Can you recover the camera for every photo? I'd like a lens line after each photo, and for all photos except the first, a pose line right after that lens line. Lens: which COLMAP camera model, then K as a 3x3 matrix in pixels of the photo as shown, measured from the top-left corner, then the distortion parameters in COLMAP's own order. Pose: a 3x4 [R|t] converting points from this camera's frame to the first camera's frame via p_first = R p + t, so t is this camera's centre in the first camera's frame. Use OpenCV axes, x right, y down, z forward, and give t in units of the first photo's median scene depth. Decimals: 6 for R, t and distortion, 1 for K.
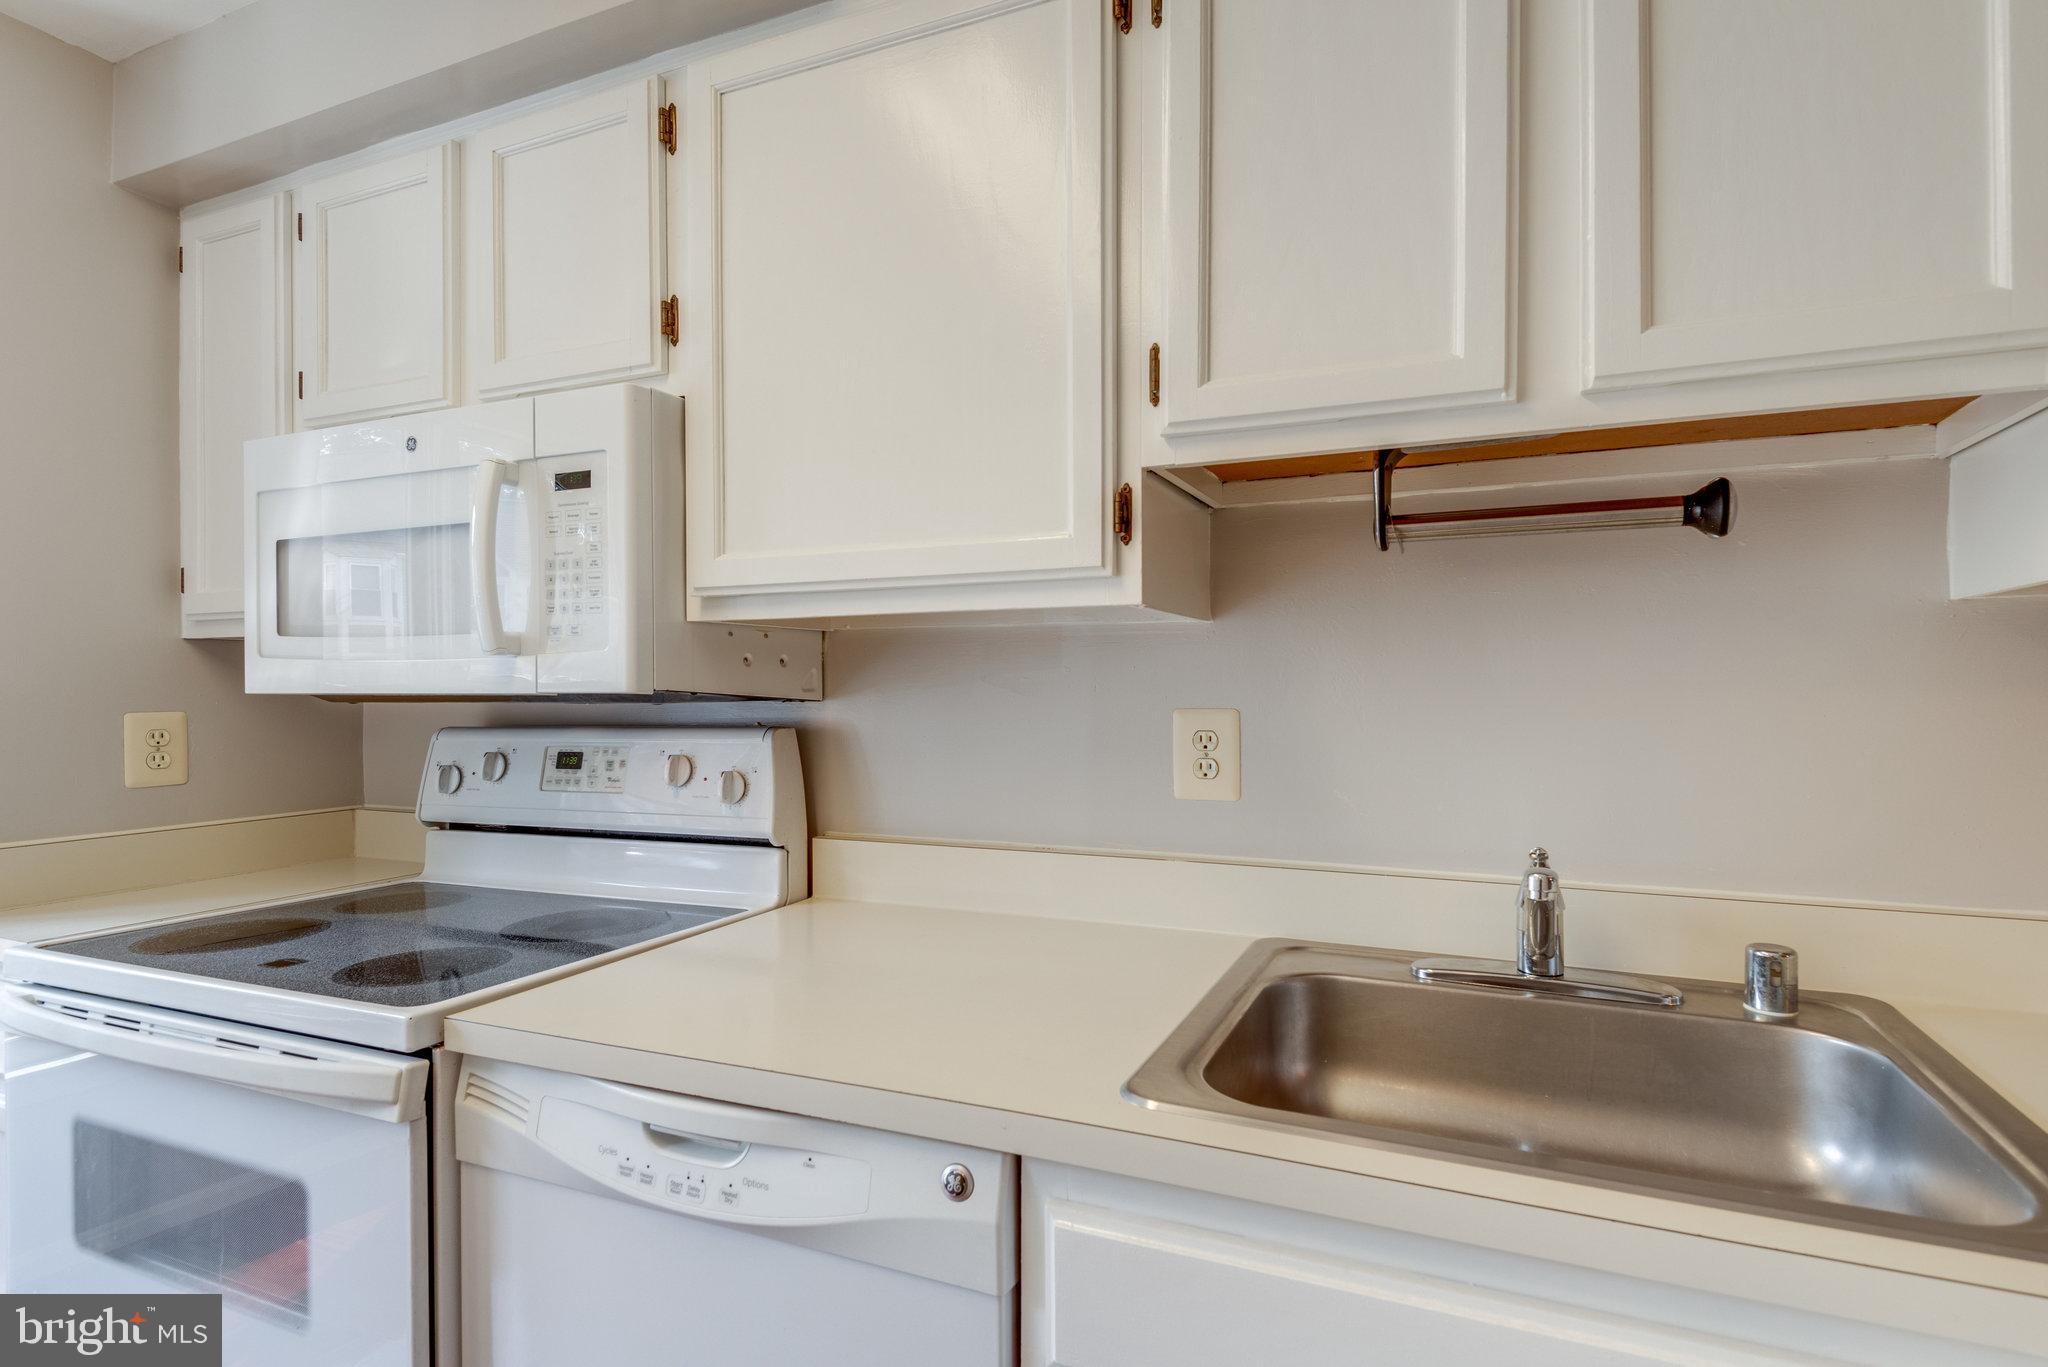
lens RADIAL K [[968.6, 0, 1031.9], [0, 968.6, 682.1], [0, 0, 1]] dist [0.013031, -0.008936]
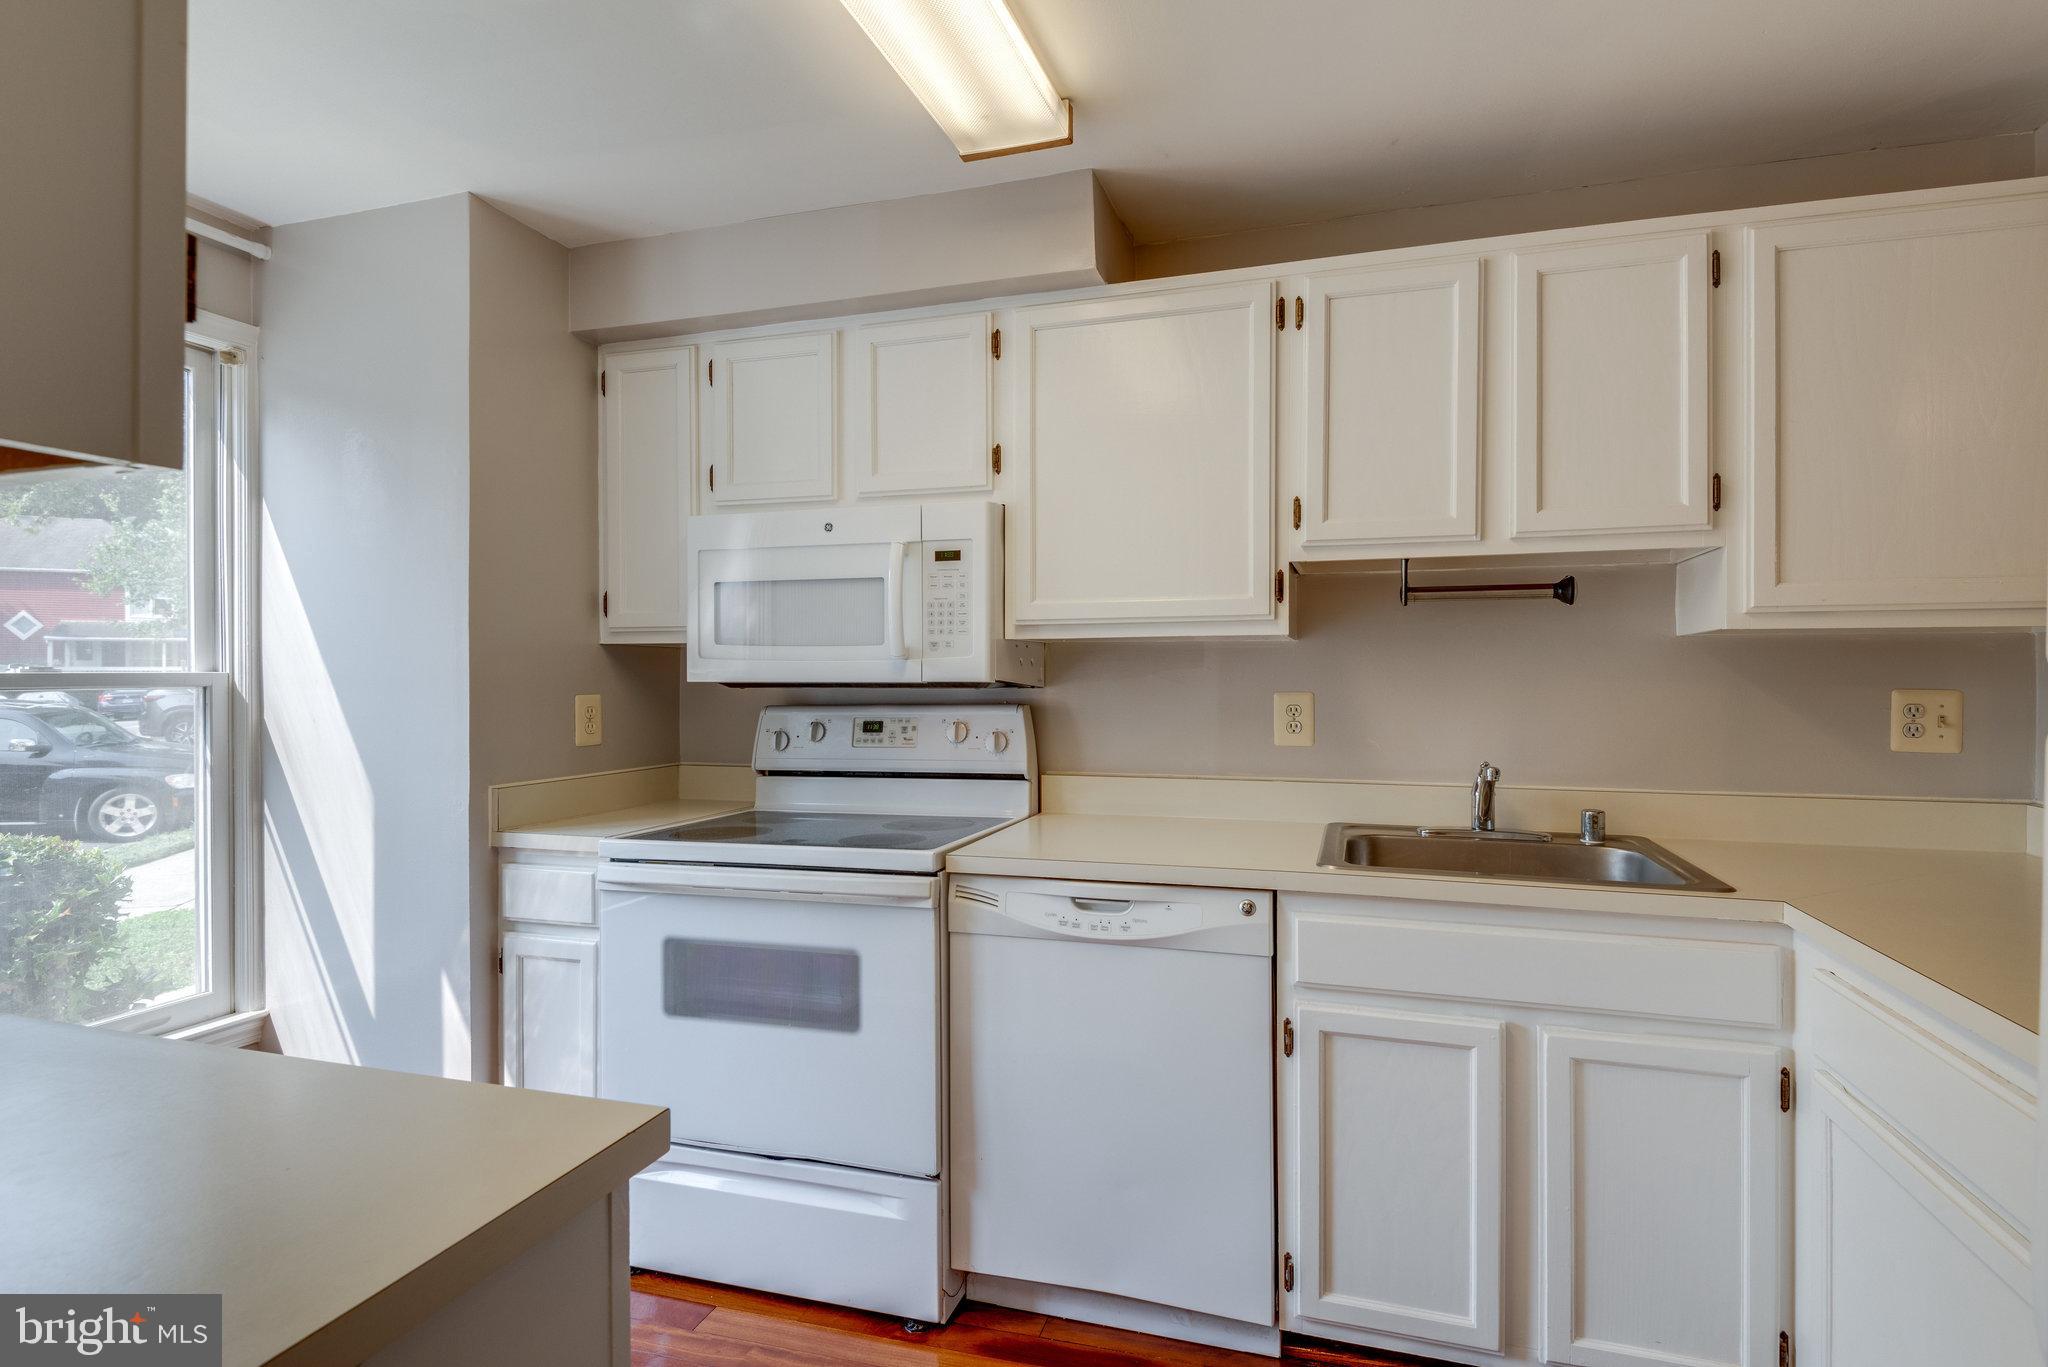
lens RADIAL K [[968.6, 0, 1082.3], [0, 968.6, 675.9], [0, 0, 1]] dist [0.013031, -0.008936]
pose [[0.988511, 0.002966, 0.151118, -0.483748], [-0.003100, 0.999995, 0.000652, -0.000845], [-0.151116, -0.001113, 0.988515, -0.679314]]
